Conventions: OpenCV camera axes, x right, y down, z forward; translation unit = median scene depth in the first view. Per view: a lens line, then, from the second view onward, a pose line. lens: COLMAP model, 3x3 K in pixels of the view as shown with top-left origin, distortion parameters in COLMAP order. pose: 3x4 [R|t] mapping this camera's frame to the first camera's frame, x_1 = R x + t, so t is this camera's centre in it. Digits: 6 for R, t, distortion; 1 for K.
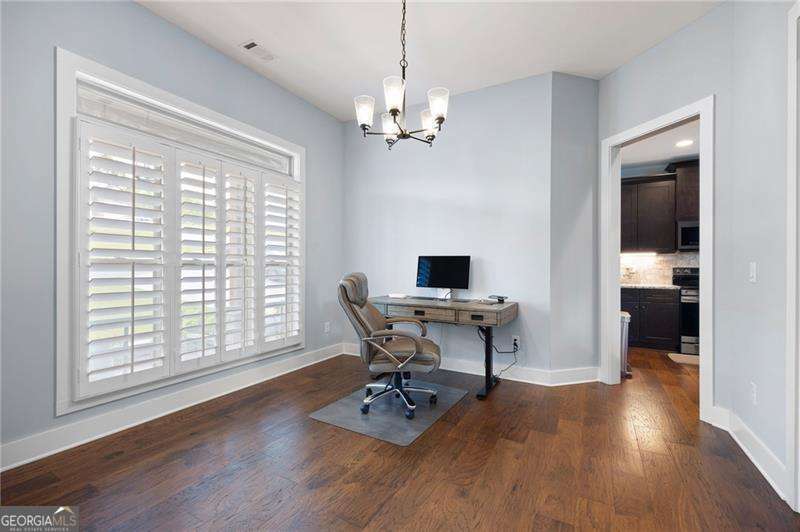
lens RADIAL K [[352.7, 0, 394.8], [0, 352.7, 267.2], [0, 0, 1]] dist [-0.005317, -0.000056]
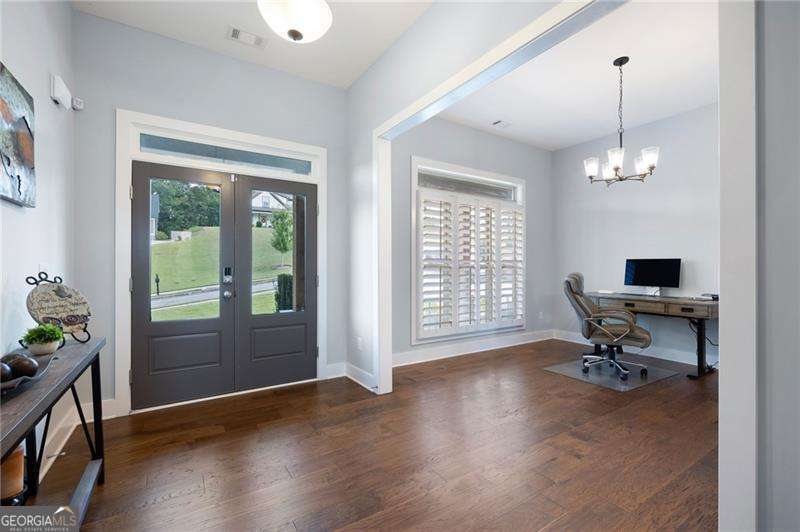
lens RADIAL K [[352.7, 0, 394.8], [0, 352.7, 267.2], [0, 0, 1]] dist [-0.005317, -0.000056]
pose [[0.884540, -0.003192, -0.466453, -0.086439], [0.000318, 0.999980, -0.006239, 0.003165], [0.466464, 0.005370, 0.884524, -0.506922]]
